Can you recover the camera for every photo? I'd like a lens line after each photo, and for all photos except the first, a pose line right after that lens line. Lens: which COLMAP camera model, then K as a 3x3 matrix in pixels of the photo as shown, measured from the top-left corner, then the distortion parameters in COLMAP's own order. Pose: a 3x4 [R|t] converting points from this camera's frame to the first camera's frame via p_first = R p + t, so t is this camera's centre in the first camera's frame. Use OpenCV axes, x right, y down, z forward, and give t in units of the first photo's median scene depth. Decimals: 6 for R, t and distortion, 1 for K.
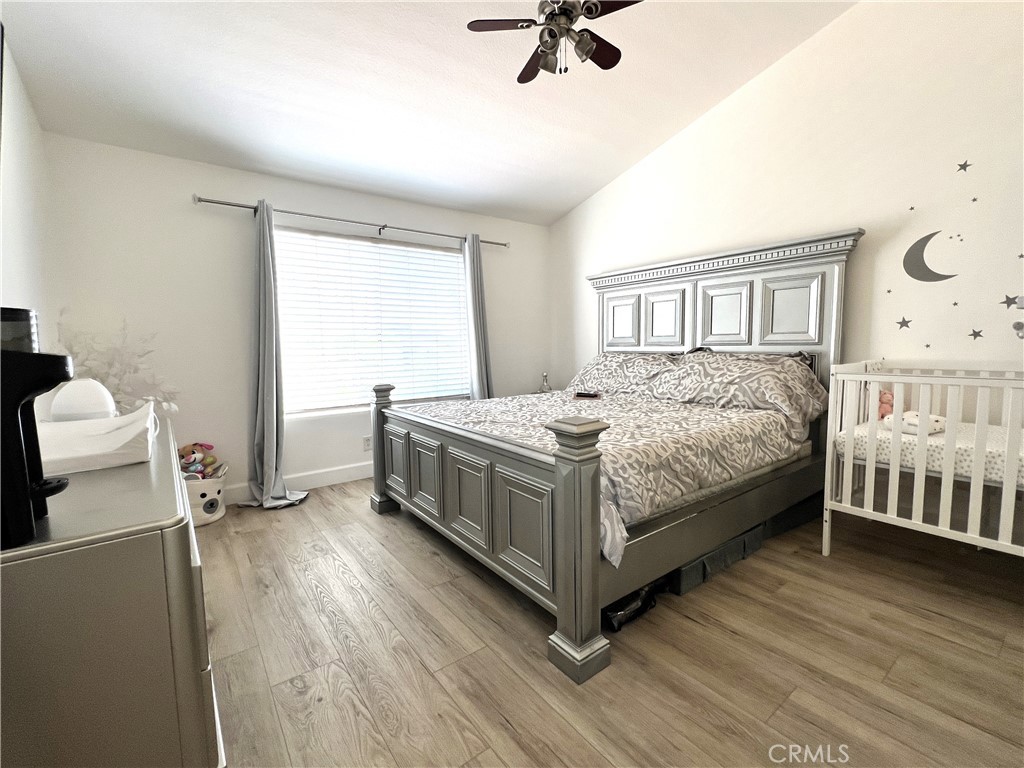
lens RADIAL K [[443.9, 0, 512.0], [0, 443.9, 384.0], [0, 0, 1]] dist [-0.000801, -0.000197]
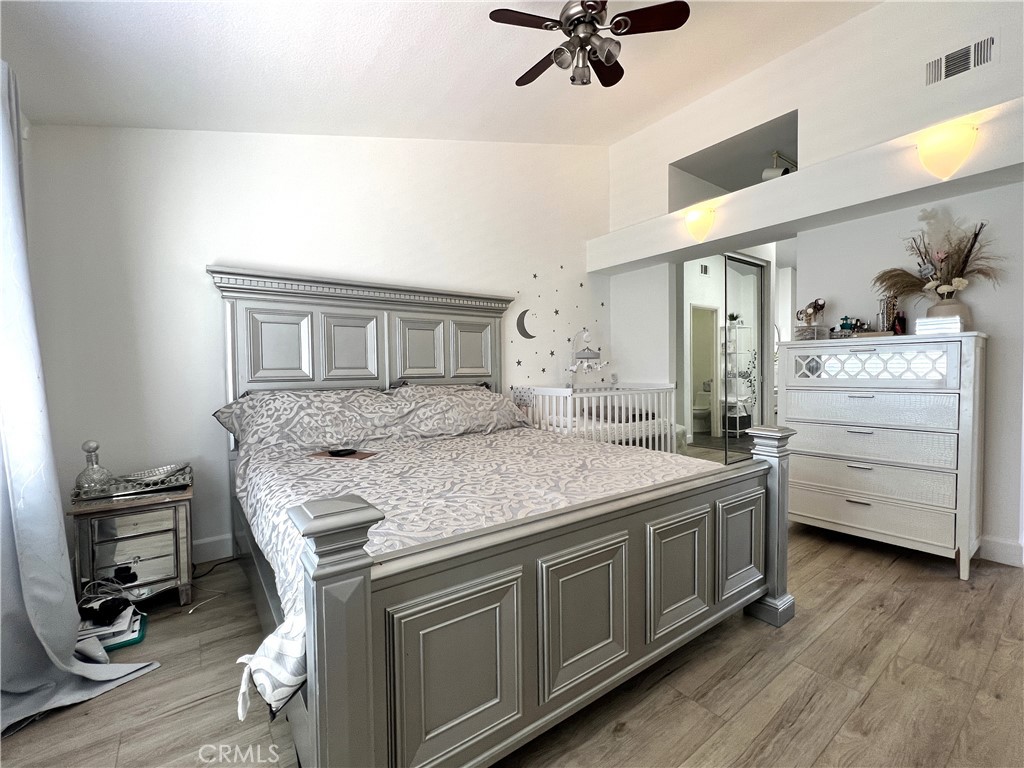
lens RADIAL K [[443.9, 0, 512.0], [0, 443.9, 384.0], [0, 0, 1]] dist [-0.000801, -0.000197]
pose [[0.016472, -0.013861, 0.999768, -0.616523], [0.104556, 0.994446, 0.012064, -0.073504], [-0.994383, 0.104333, 0.017829, 0.886305]]
